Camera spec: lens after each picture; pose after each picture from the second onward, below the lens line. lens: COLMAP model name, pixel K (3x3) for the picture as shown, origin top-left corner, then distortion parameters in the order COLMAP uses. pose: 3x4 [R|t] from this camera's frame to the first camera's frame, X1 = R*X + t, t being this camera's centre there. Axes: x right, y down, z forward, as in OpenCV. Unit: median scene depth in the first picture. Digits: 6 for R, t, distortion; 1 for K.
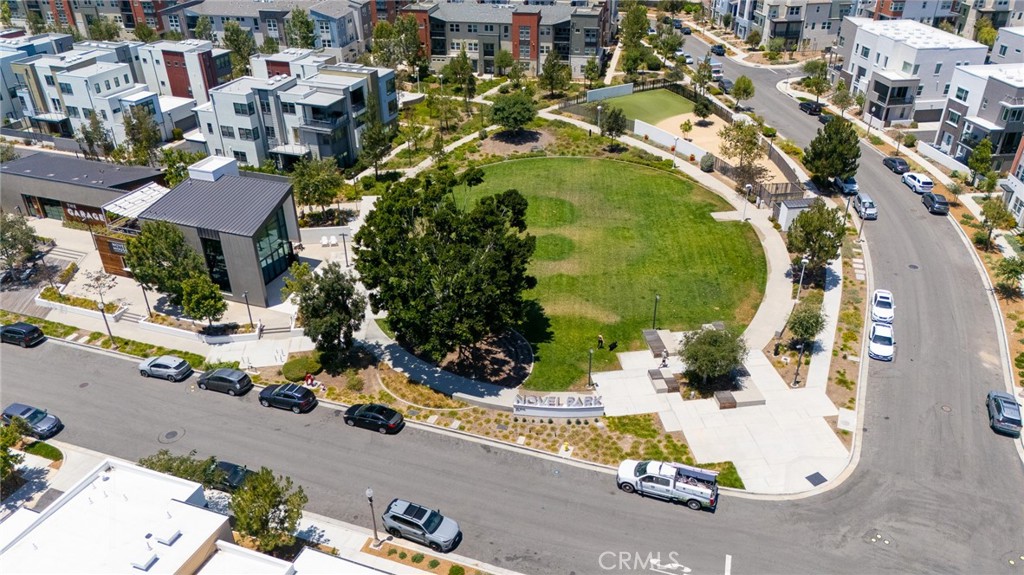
lens RADIAL K [[762.6, 0, 512.0], [0, 762.6, 287.5], [0, 0, 1]] dist [0.078745, -0.083678]
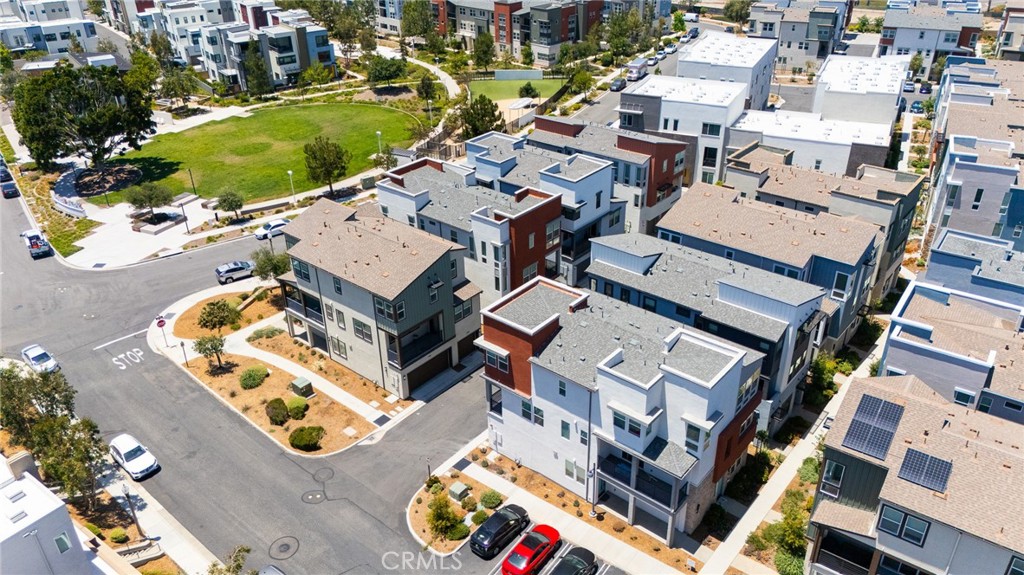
lens RADIAL K [[762.6, 0, 512.0], [0, 762.6, 287.5], [0, 0, 1]] dist [0.078745, -0.083678]
pose [[0.836473, 0.261213, -0.481747, 0.913883], [-0.263721, 0.962476, 0.063965, -0.018365], [0.480378, 0.073542, 0.873973, 0.002652]]
